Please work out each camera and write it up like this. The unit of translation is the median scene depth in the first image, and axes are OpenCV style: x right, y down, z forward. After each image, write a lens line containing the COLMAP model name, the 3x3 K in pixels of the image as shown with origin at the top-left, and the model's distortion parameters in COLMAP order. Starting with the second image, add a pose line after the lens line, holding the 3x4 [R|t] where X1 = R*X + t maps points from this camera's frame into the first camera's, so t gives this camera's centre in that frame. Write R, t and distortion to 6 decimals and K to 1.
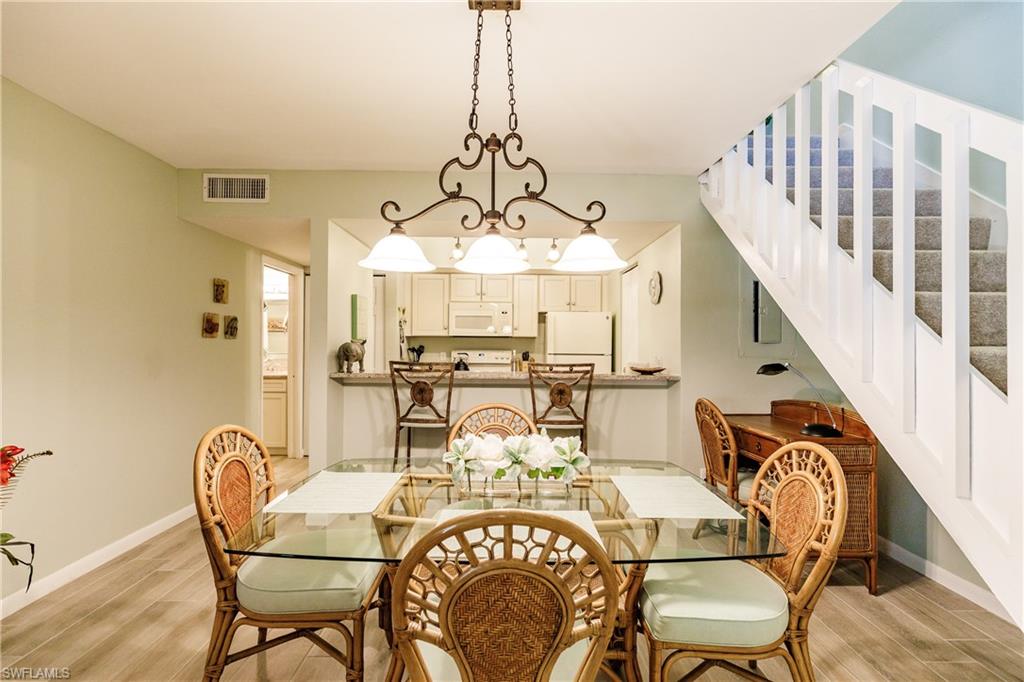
lens RADIAL K [[473.6, 0, 511.4], [0, 473.6, 342.4], [0, 0, 1]] dist [0.000947, 0.000002]
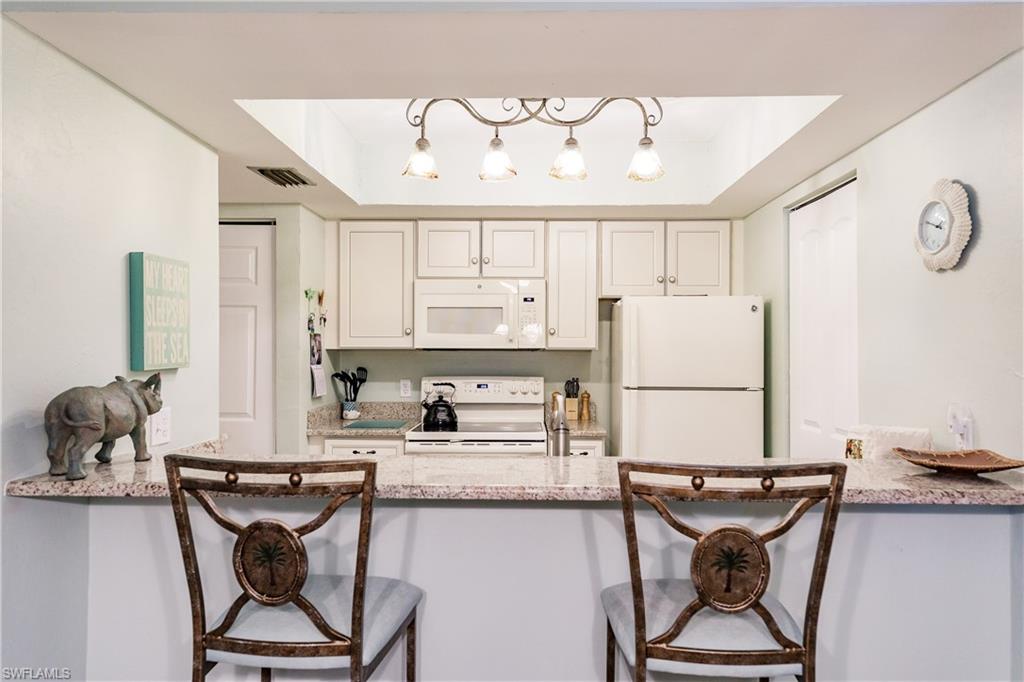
lens RADIAL K [[701.7, 0, 511.1], [0, 701.7, 346.2], [0, 0, 1]] dist [-0.001841, 0.000726]
pose [[0.999430, -0.006107, -0.033192, -0.009342], [0.006121, 0.999981, 0.000317, -0.016193], [0.033189, -0.000520, 0.999449, 0.292606]]
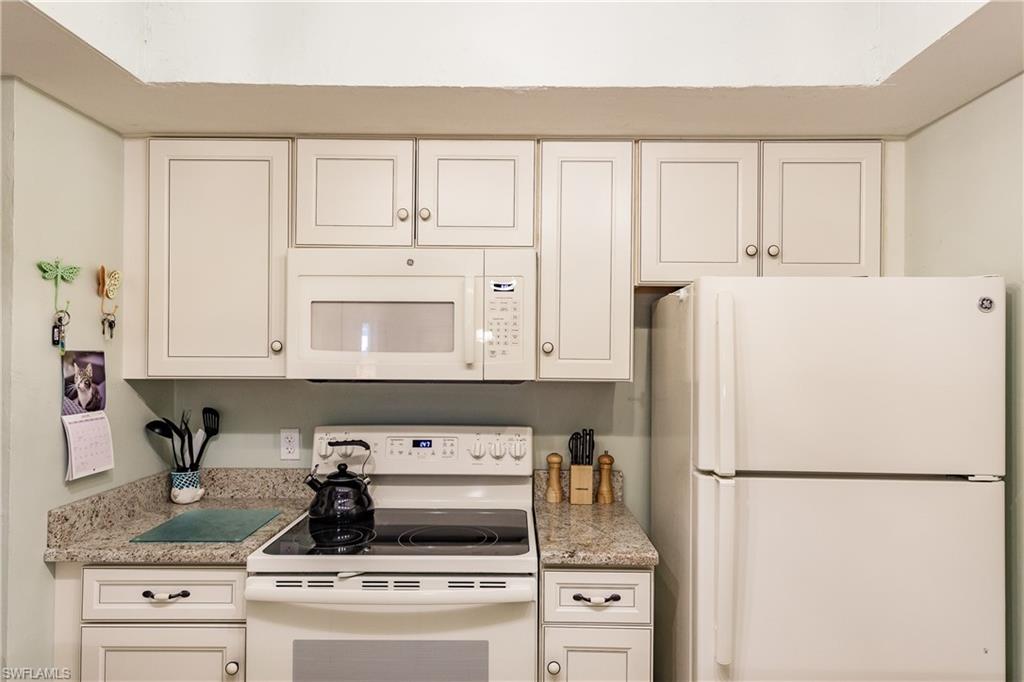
lens RADIAL K [[701.7, 0, 510.8], [0, 701.7, 335.5], [0, 0, 1]] dist [-0.001841, 0.000726]
pose [[0.999823, -0.002717, -0.018618, -0.004017], [0.002337, 0.999789, -0.020414, -0.030053], [0.018670, 0.020367, 0.999618, 0.636989]]
